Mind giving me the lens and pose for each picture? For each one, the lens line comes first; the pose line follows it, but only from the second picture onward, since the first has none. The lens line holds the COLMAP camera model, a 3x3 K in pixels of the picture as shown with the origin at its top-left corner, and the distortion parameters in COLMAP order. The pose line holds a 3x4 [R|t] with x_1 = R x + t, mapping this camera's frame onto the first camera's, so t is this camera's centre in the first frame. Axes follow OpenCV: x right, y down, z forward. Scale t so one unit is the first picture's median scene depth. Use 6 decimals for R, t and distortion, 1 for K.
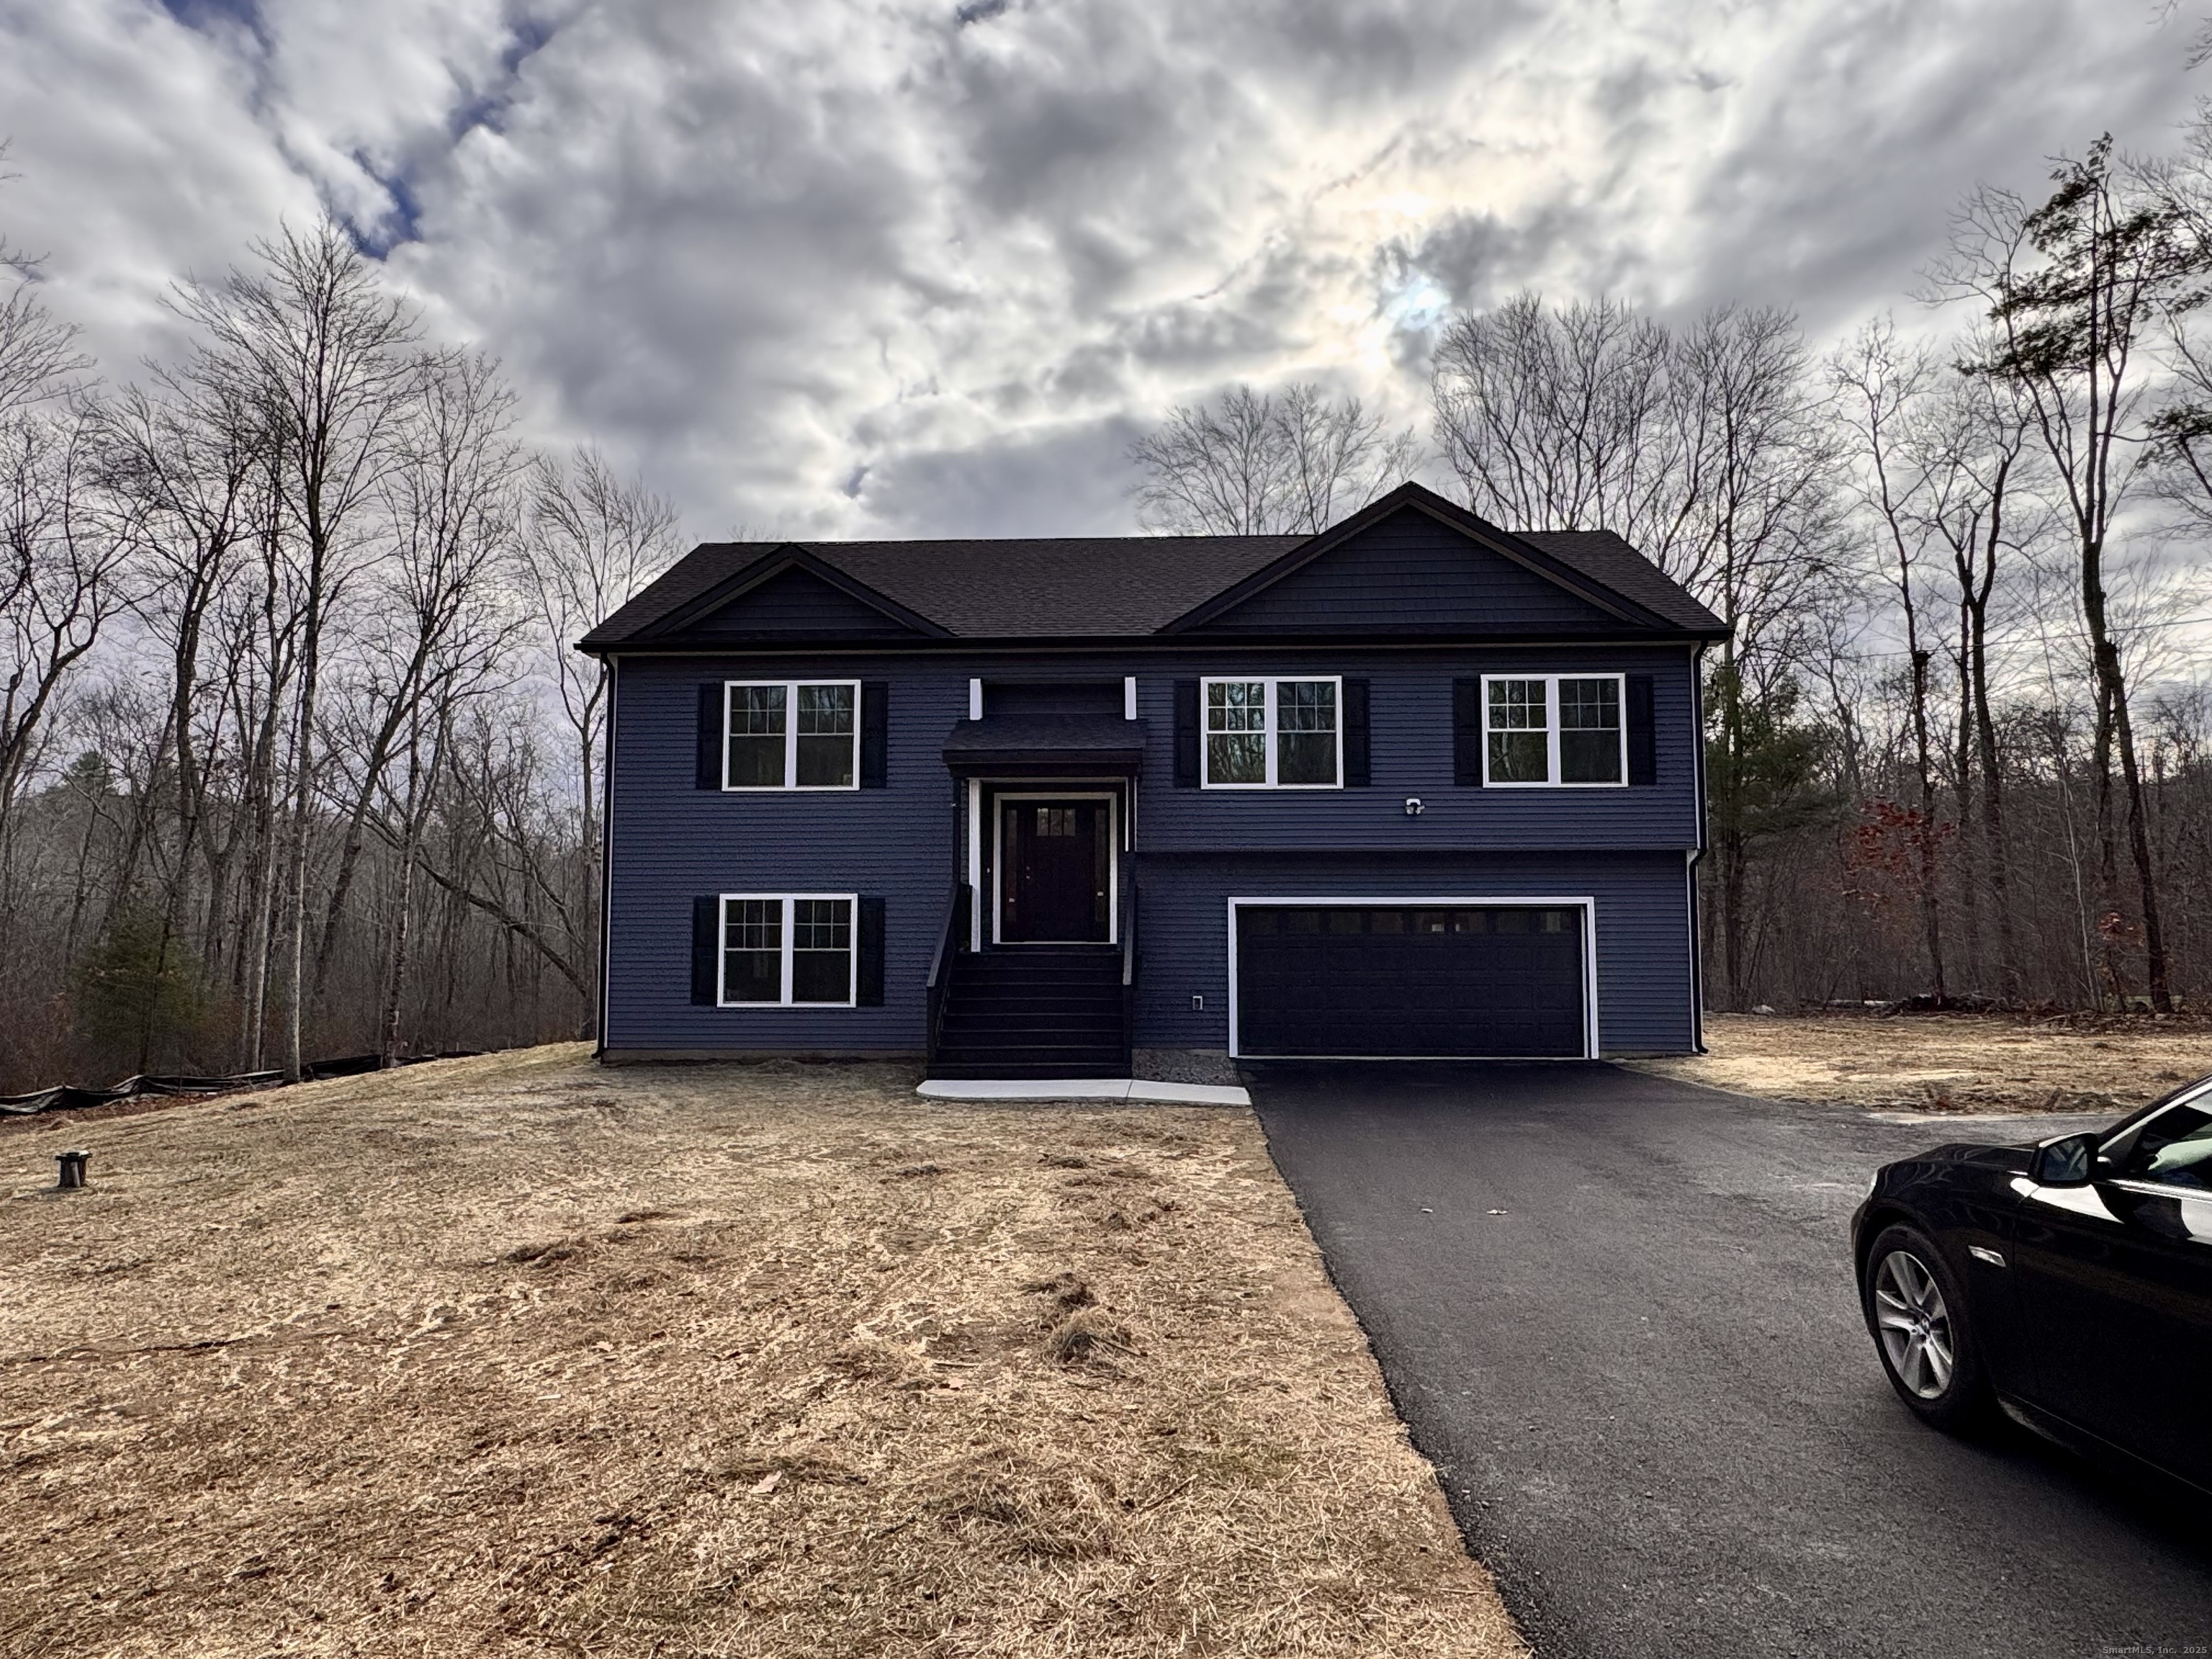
lens RADIAL K [[1367.7, 0, 1093.5], [0, 1367.7, 821.0], [0, 0, 1]] dist [-0.001273, -0.053706]
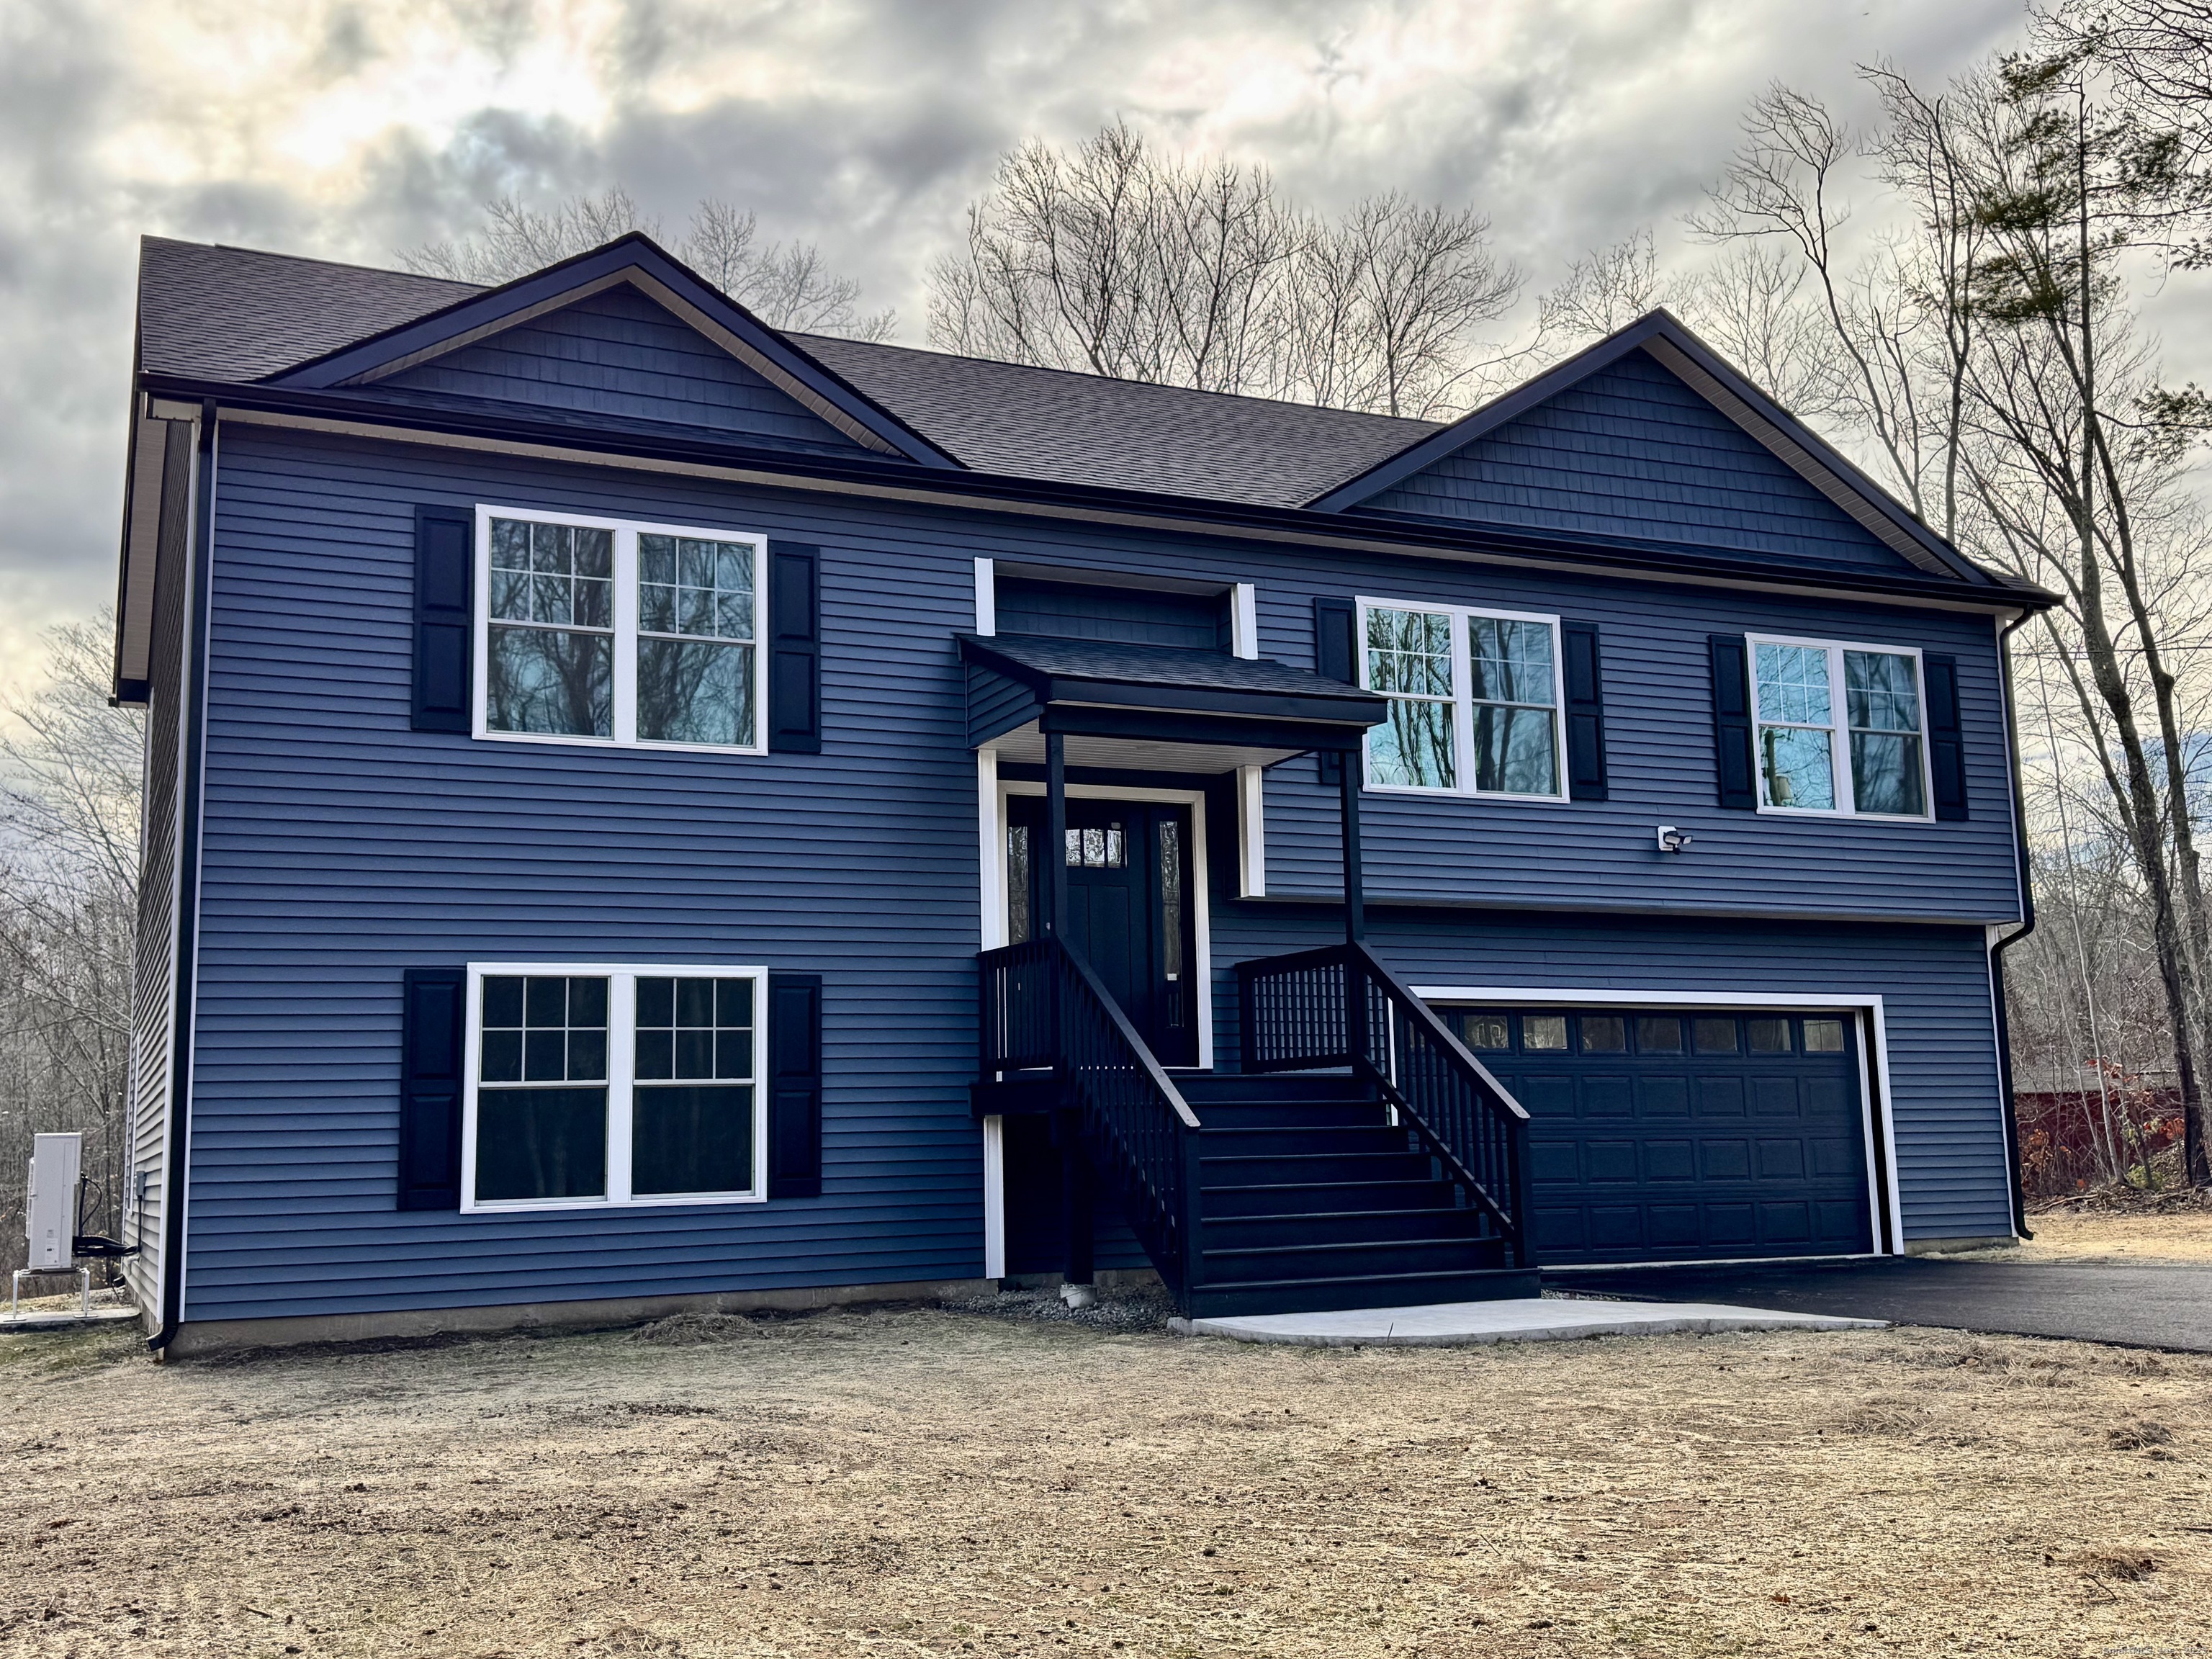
lens RADIAL K [[2188.8, 0, 1099.9], [0, 2188.8, 821.4], [0, 0, 1]] dist [0.120294, -0.010250]
pose [[0.885053, 0.050407, 0.462754, -0.435274], [-0.017319, 0.996997, -0.075478, 0.059201], [-0.465169, 0.058788, 0.883268, 0.251333]]
